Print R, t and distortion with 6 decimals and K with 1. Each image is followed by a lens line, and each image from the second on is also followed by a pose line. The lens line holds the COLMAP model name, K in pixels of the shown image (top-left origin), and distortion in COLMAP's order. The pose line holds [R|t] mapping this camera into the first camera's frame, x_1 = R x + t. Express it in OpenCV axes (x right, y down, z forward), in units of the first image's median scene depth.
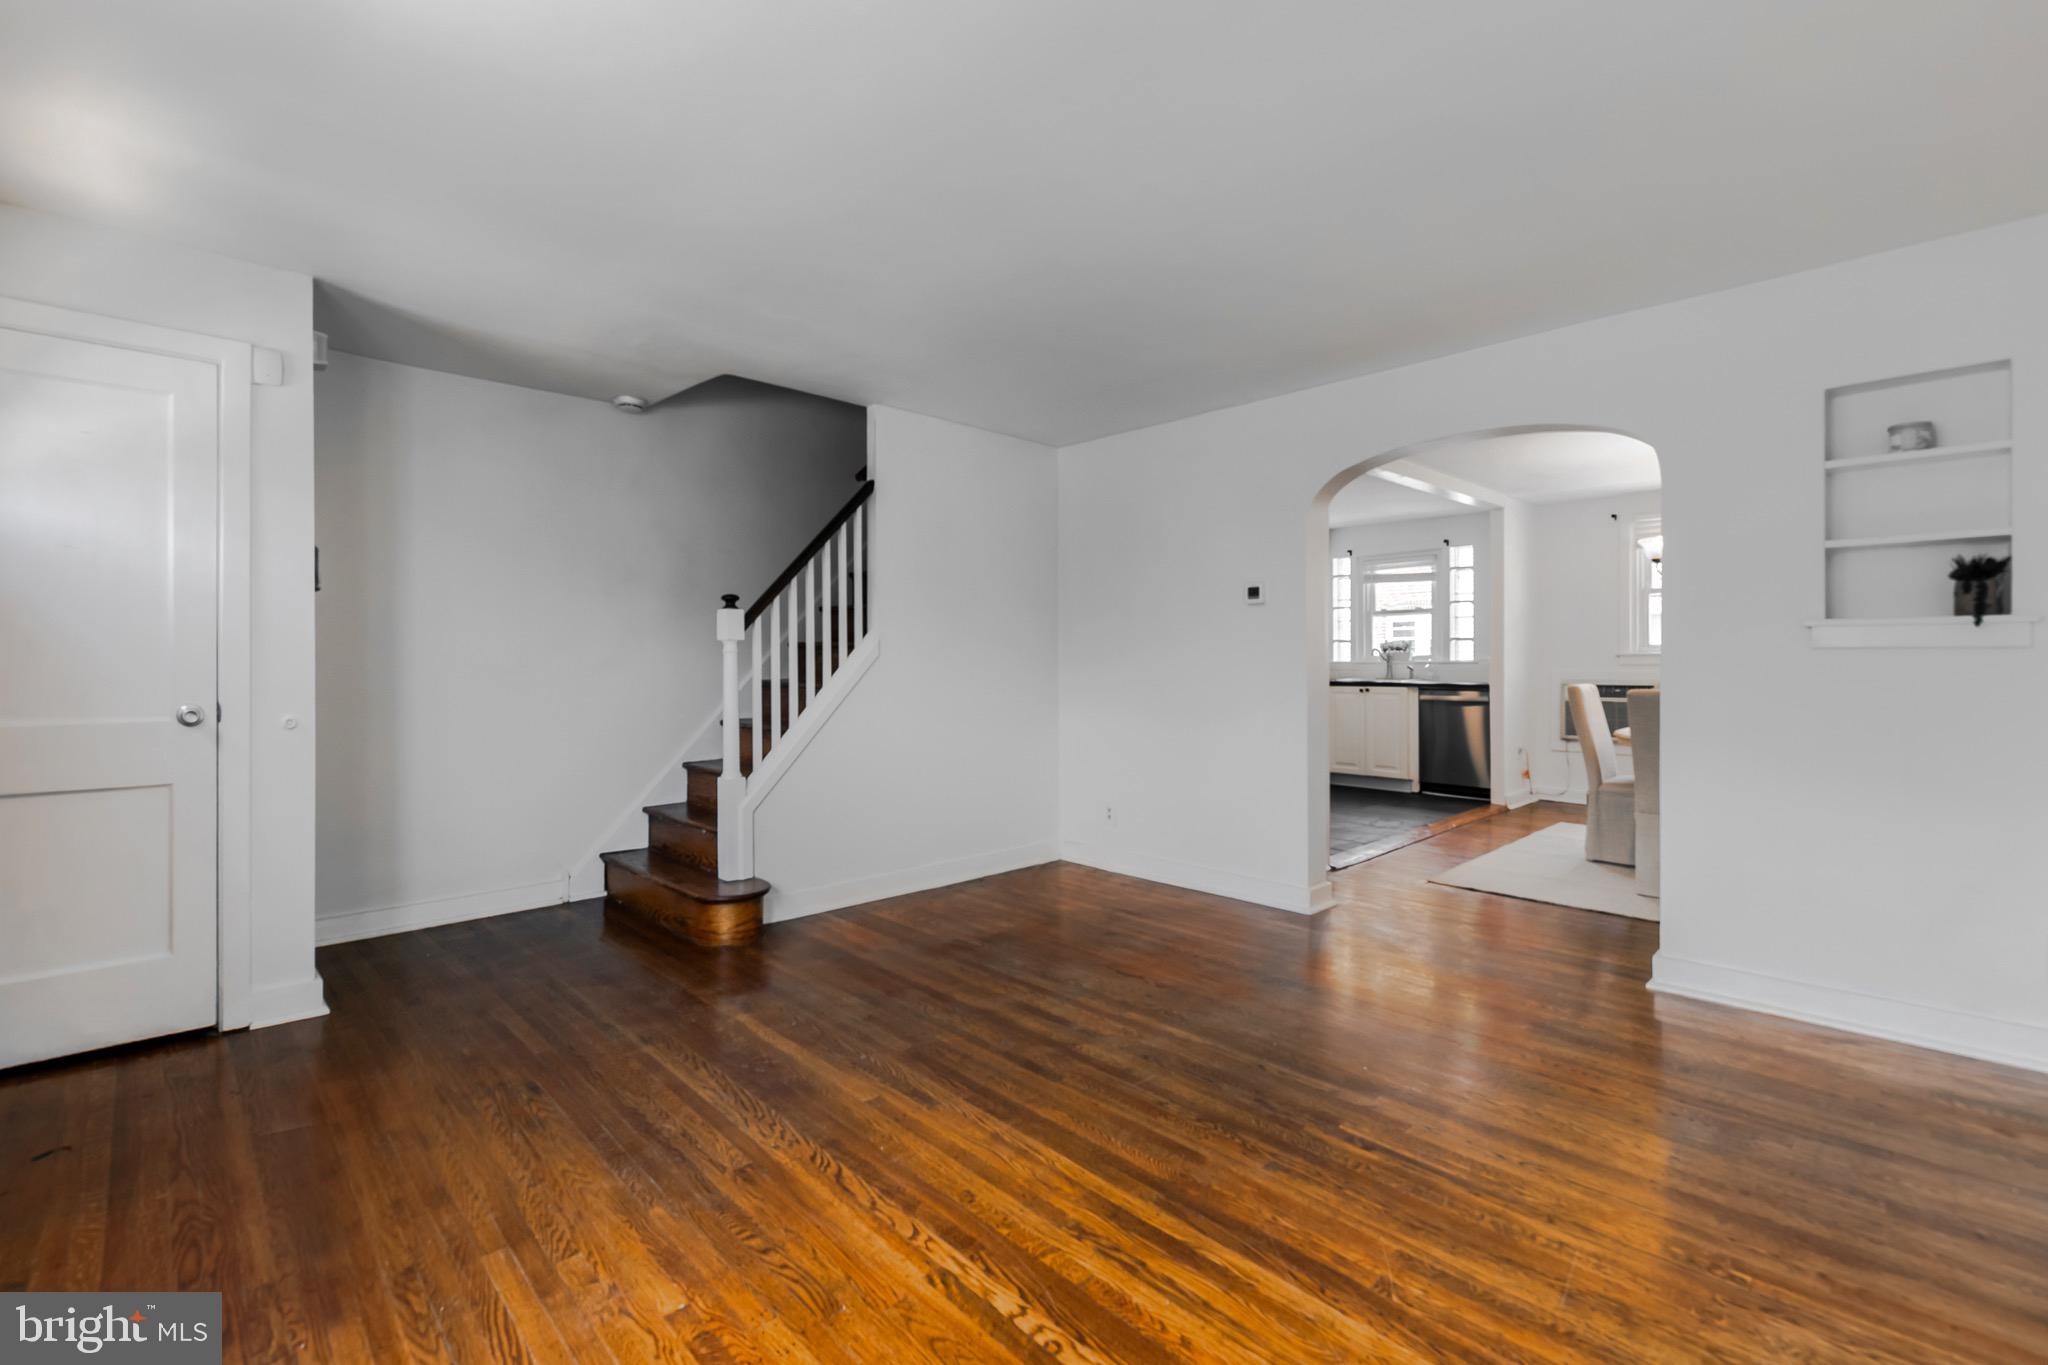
lens RADIAL K [[916.5, 0, 1004.9], [0, 916.5, 659.4], [0, 0, 1]] dist [0.010438, 0.001150]
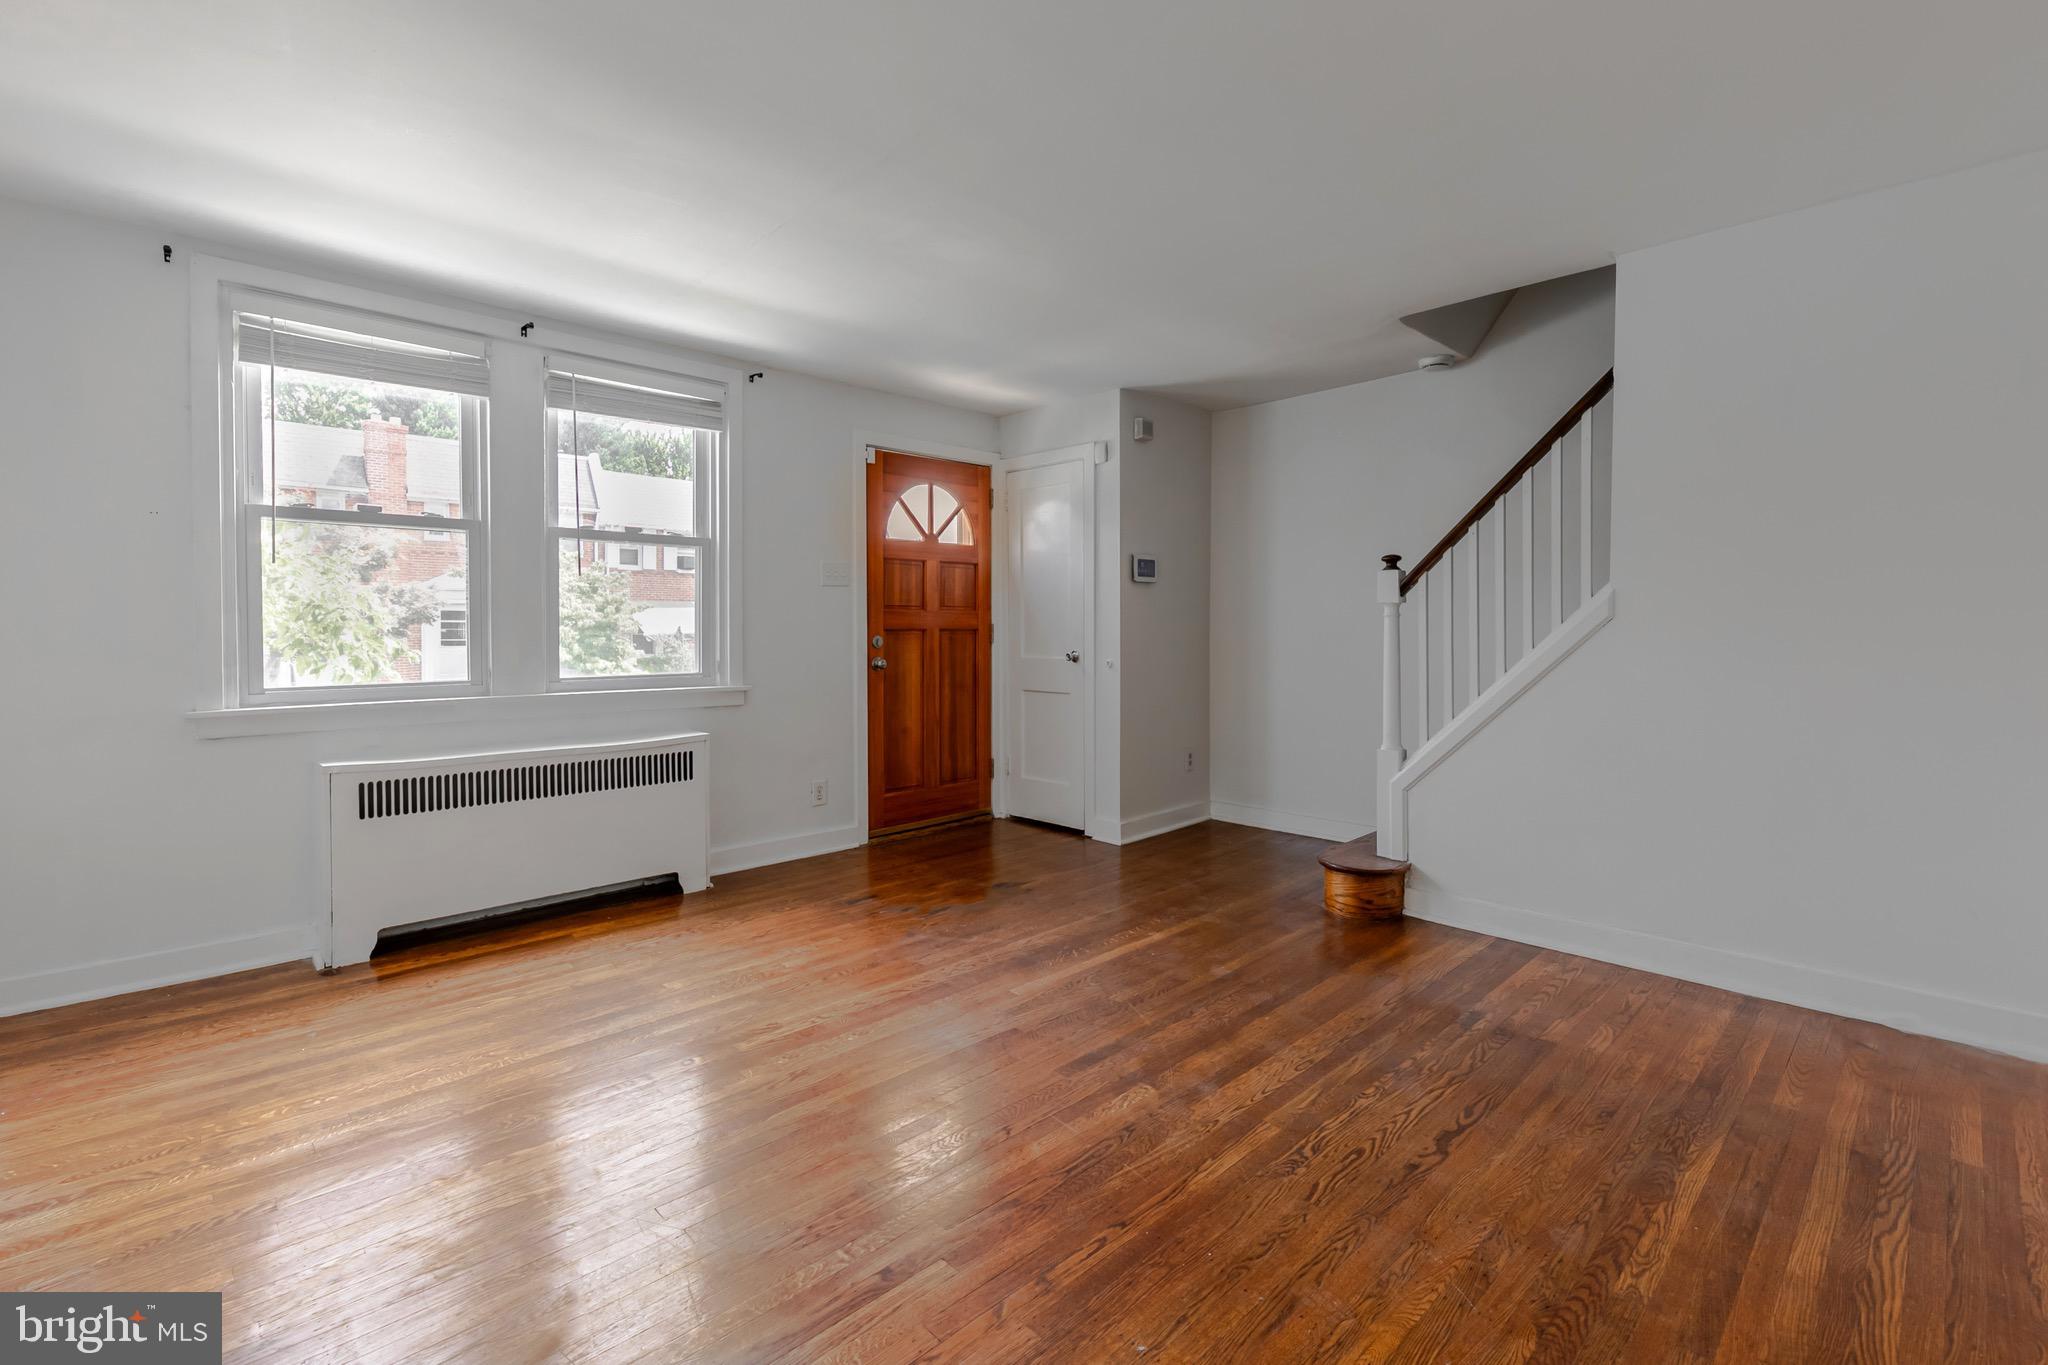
lens RADIAL K [[916.5, 0, 1022.3], [0, 916.5, 639.7], [0, 0, 1]] dist [0.010438, 0.001150]
pose [[-0.000468, 0.014296, -0.999898, 0.864298], [0.003594, 0.999891, 0.014294, 0.002779], [0.999993, -0.003587, -0.000519, 0.843348]]
